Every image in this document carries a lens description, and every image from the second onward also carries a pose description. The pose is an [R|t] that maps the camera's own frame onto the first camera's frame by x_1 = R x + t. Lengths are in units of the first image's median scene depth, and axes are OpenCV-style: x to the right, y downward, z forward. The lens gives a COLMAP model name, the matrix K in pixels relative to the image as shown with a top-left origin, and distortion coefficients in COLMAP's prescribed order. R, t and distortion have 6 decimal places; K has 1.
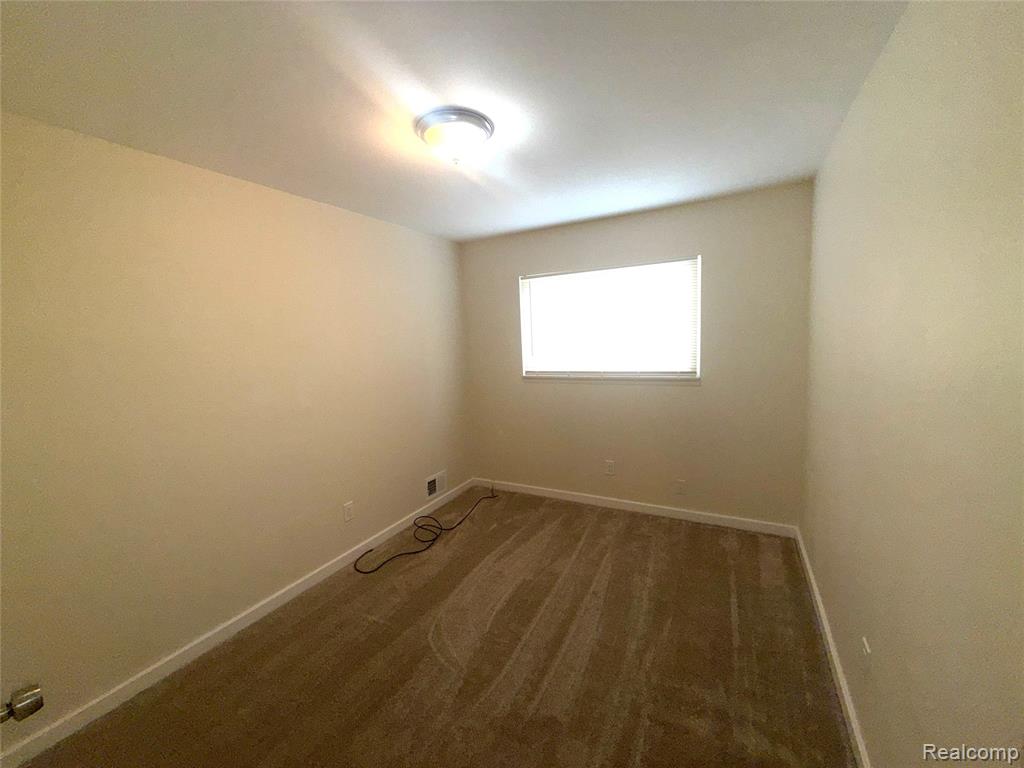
lens RADIAL K [[407.4, 0, 505.1], [0, 407.4, 383.4], [0, 0, 1]] dist [-0.001018, 0.000762]
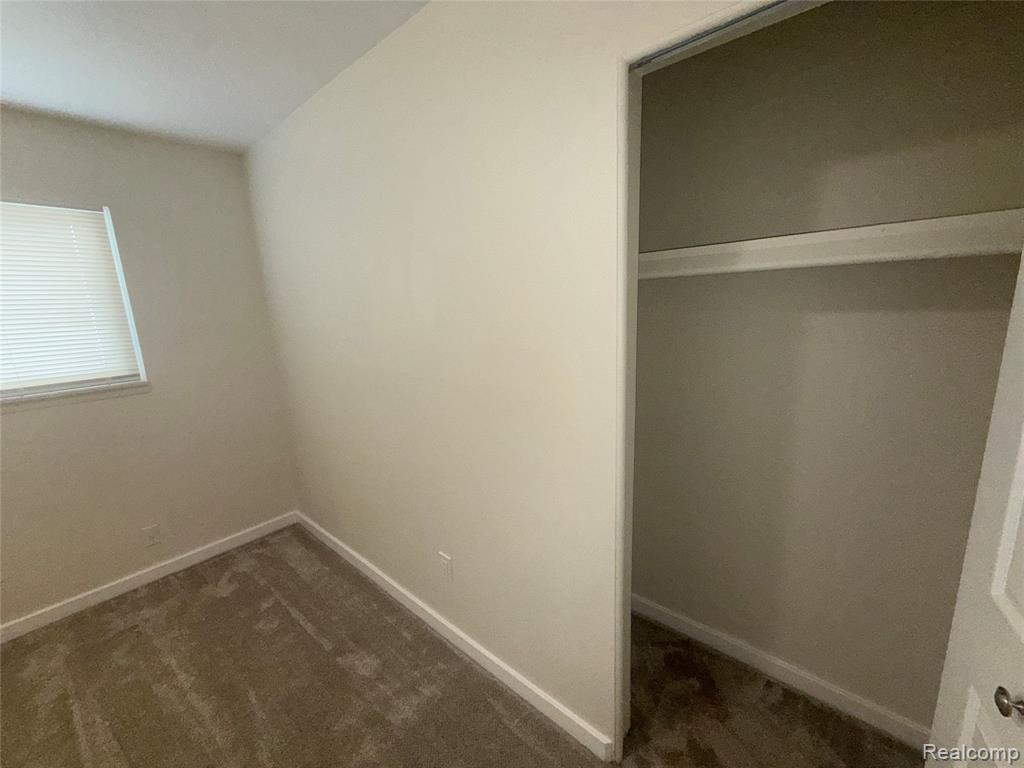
lens RADIAL K [[407.4, 0, 511.2], [0, 407.4, 384.9], [0, 0, 1]] dist [-0.001018, 0.000762]
pose [[0.204490, -0.157683, 0.966085, -0.096560], [0.148627, 0.980499, 0.128576, -0.004450], [-0.967519, 0.117293, 0.223938, 0.209385]]
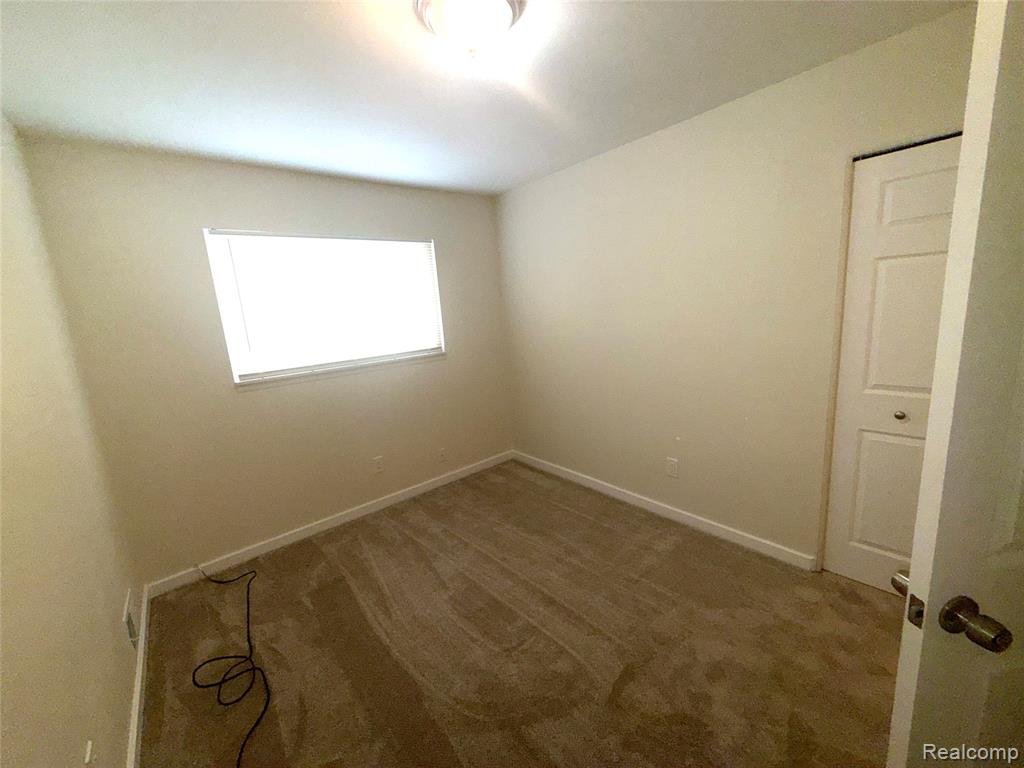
lens RADIAL K [[407.4, 0, 508.1], [0, 407.4, 387.2], [0, 0, 1]] dist [-0.001018, 0.000762]
pose [[0.362576, -0.165296, 0.917178, -0.506333], [0.167658, 0.979658, 0.110278, -0.013511], [-0.916750, 0.113788, 0.382913, 0.433759]]
